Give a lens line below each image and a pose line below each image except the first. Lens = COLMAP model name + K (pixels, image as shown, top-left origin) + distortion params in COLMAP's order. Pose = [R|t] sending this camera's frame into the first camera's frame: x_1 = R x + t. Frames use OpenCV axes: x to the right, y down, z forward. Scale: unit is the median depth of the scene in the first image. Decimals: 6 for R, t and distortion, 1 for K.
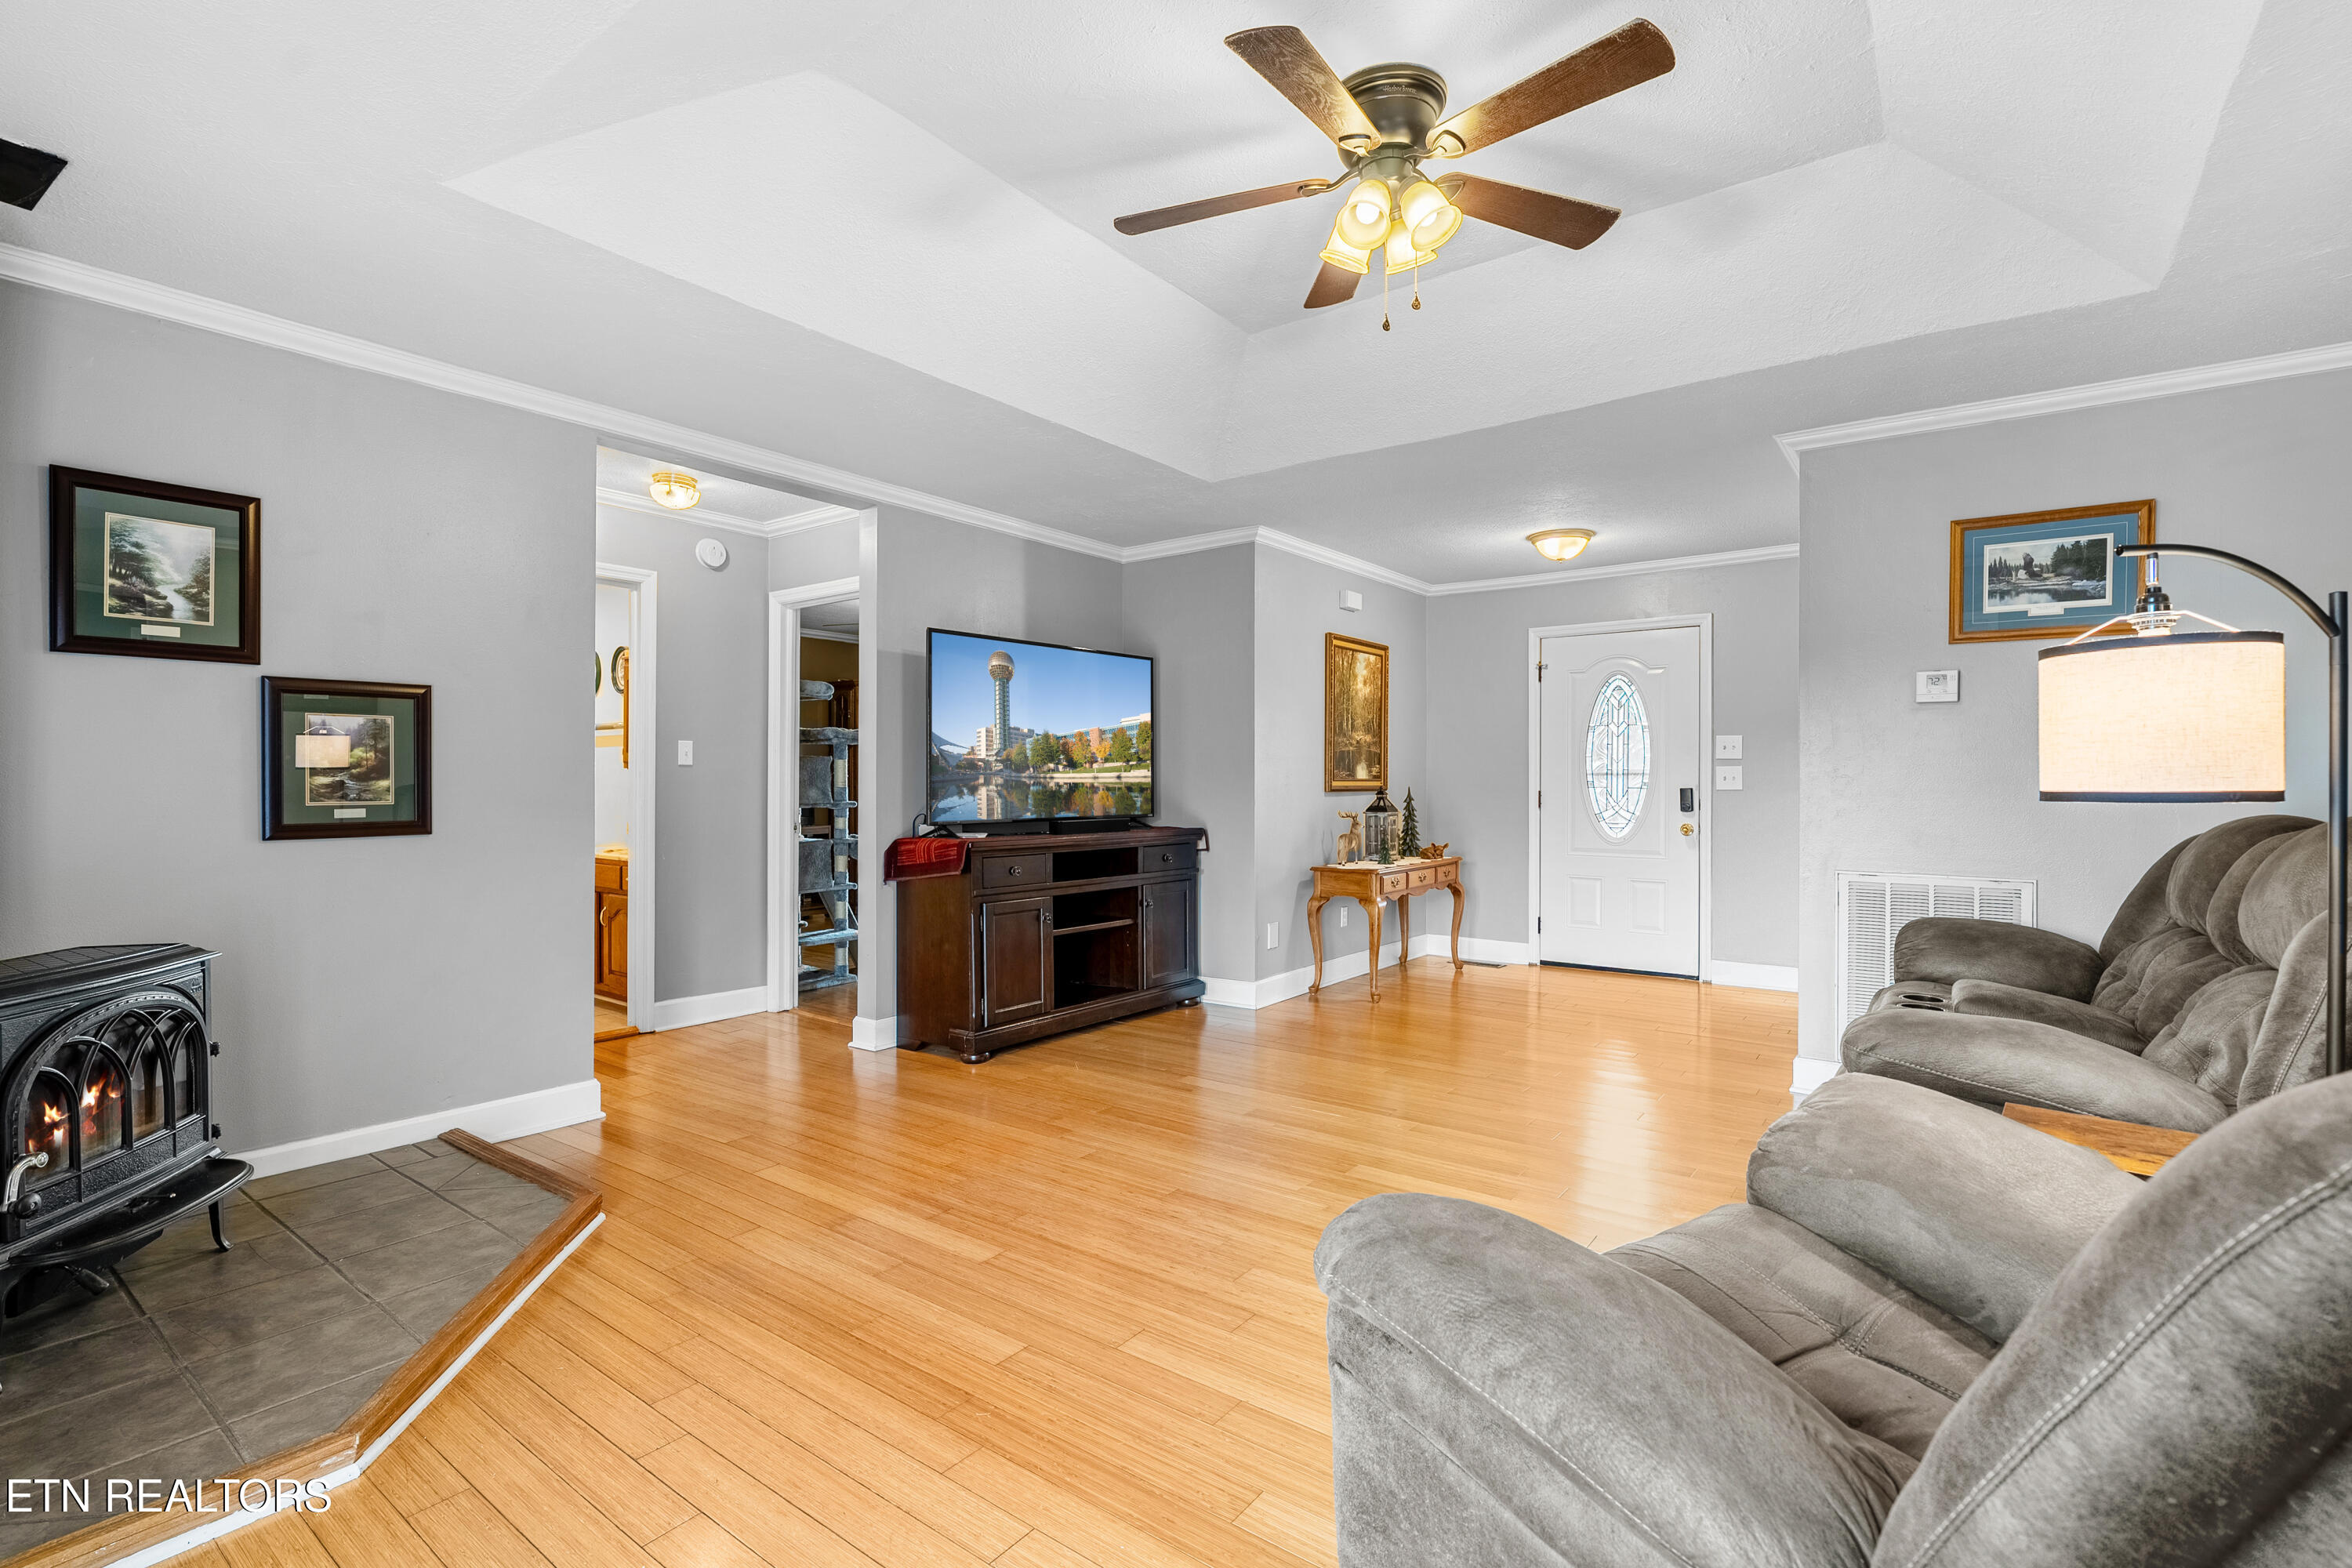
lens RADIAL K [[1076.8, 0, 1176.3], [0, 1076.8, 779.2], [0, 0, 1]] dist [-0.006210, 0.000509]
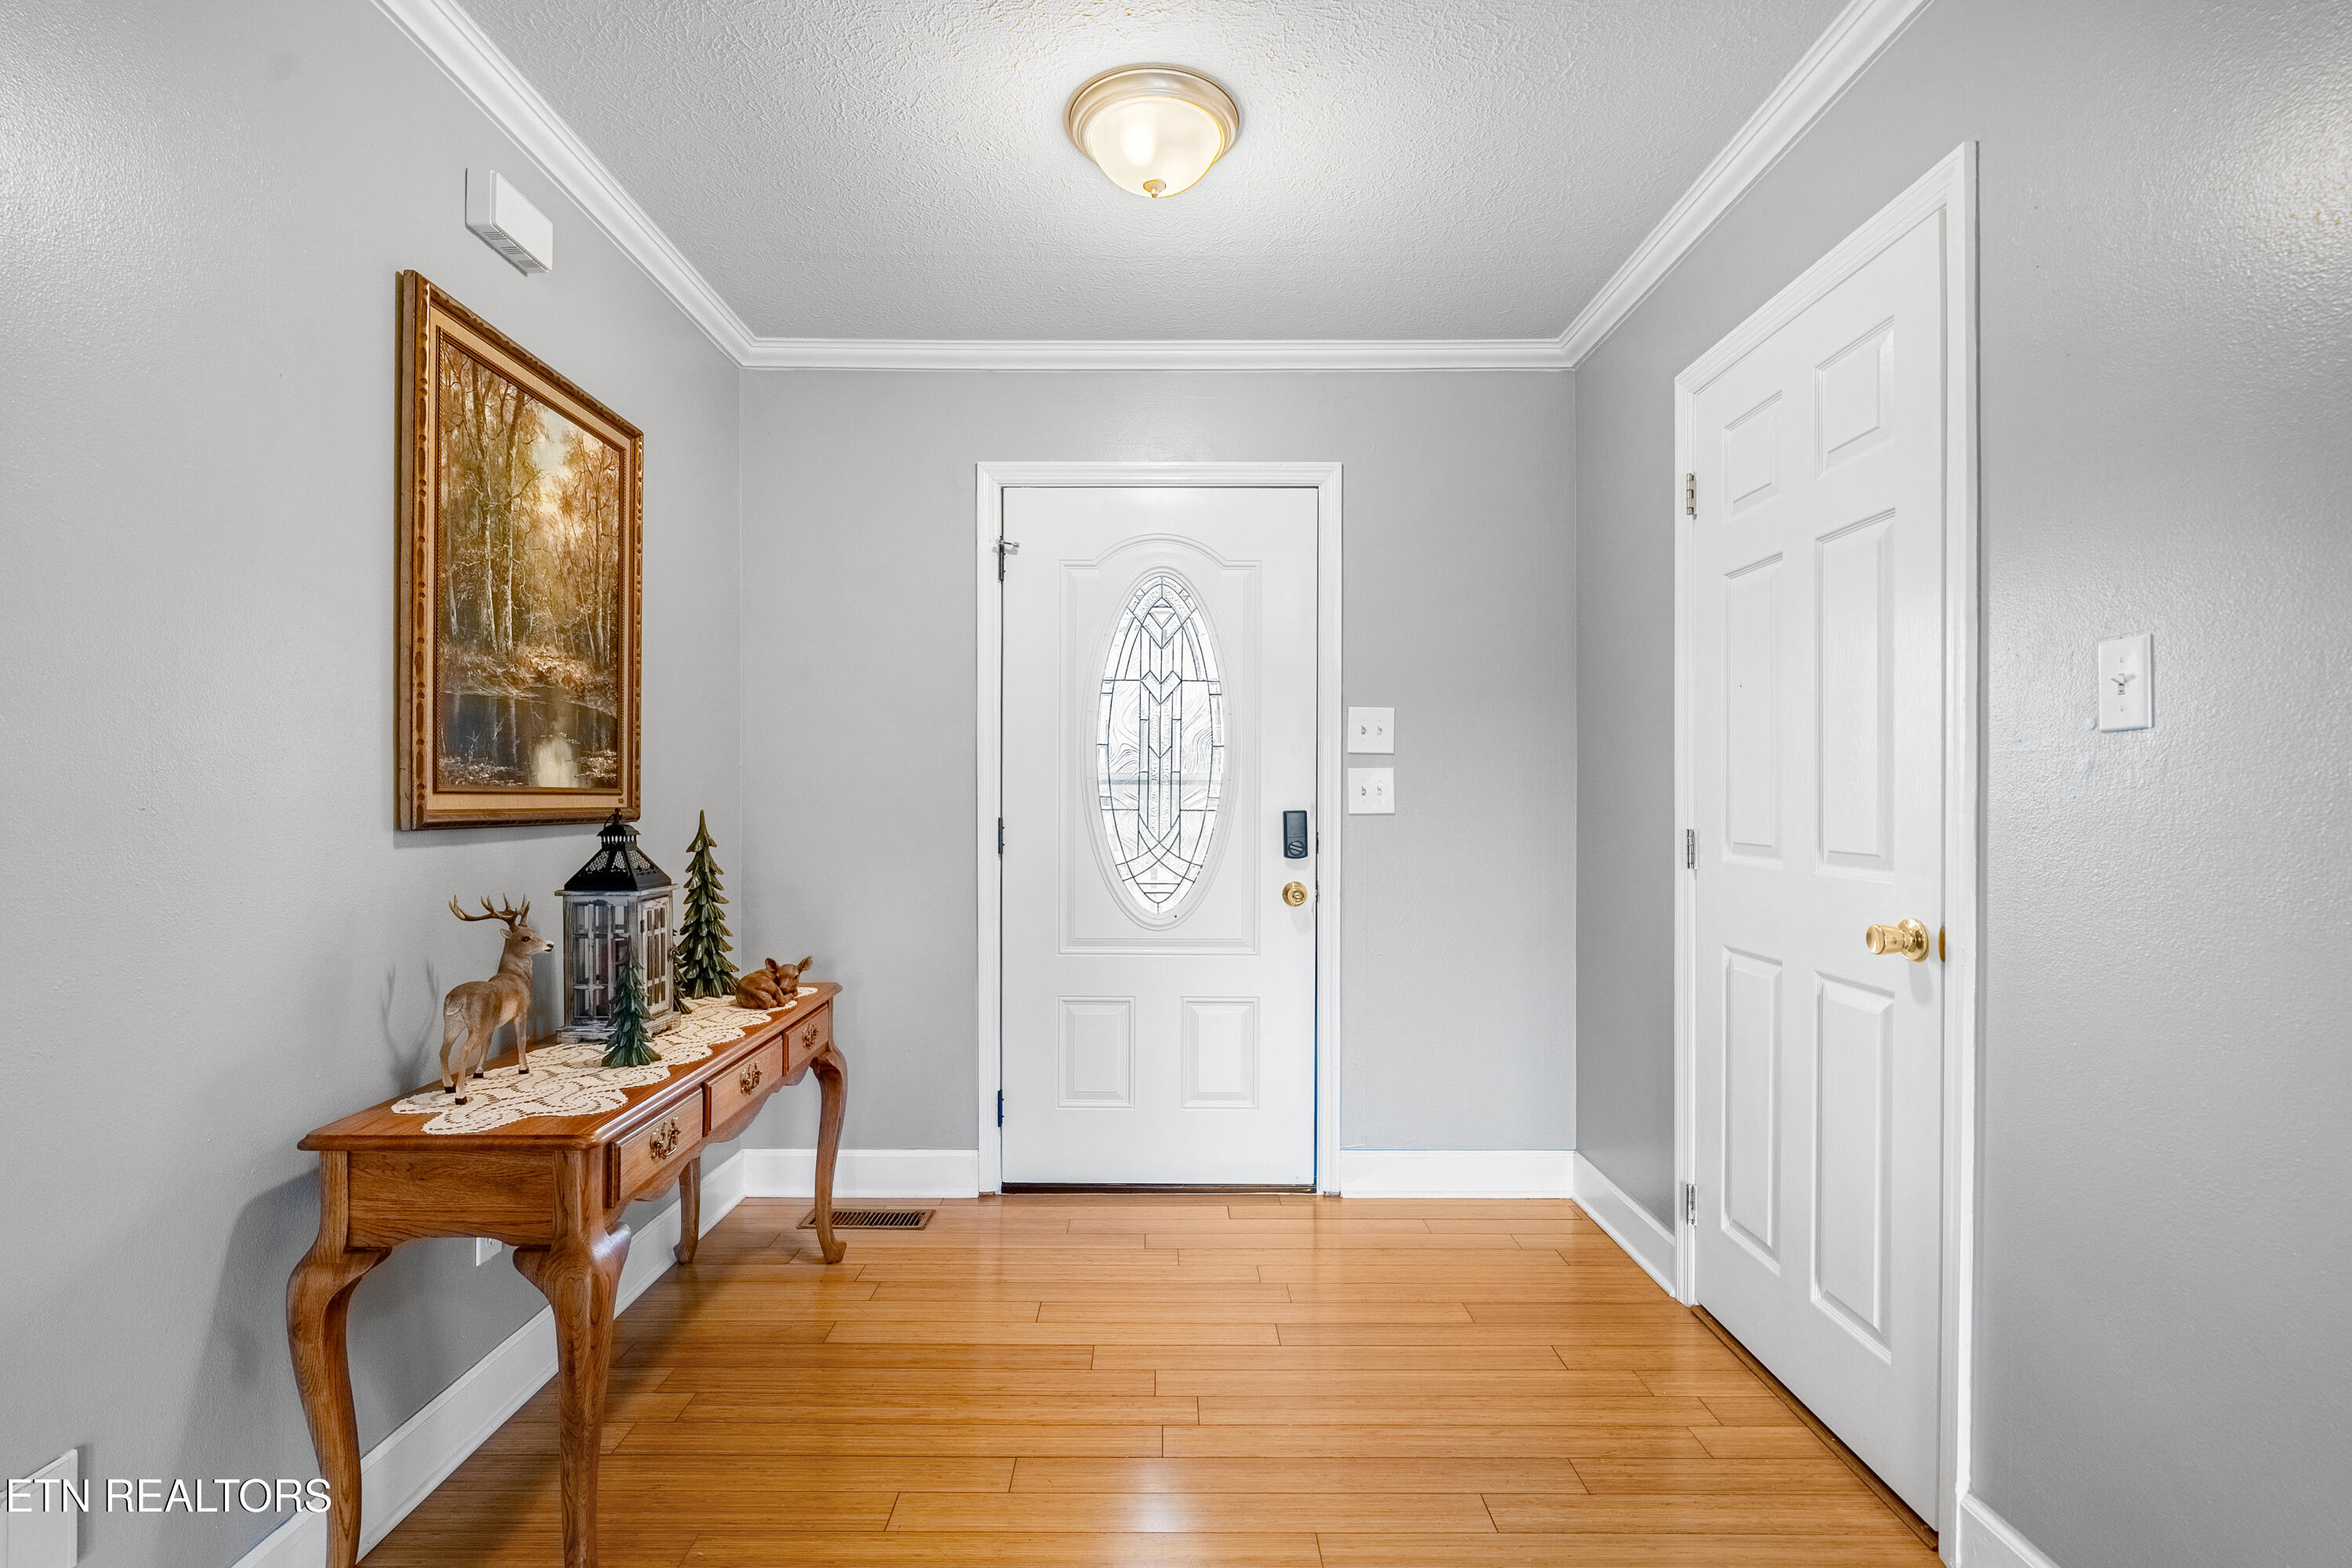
lens RADIAL K [[1076.8, 0, 1177.1], [0, 1076.8, 806.3], [0, 0, 1]] dist [-0.006210, 0.000509]
pose [[0.792666, -0.003161, 0.609648, 0.125592], [-0.001971, 0.999968, 0.007748, 0.002406], [-0.609653, -0.007344, 0.792634, 0.634371]]
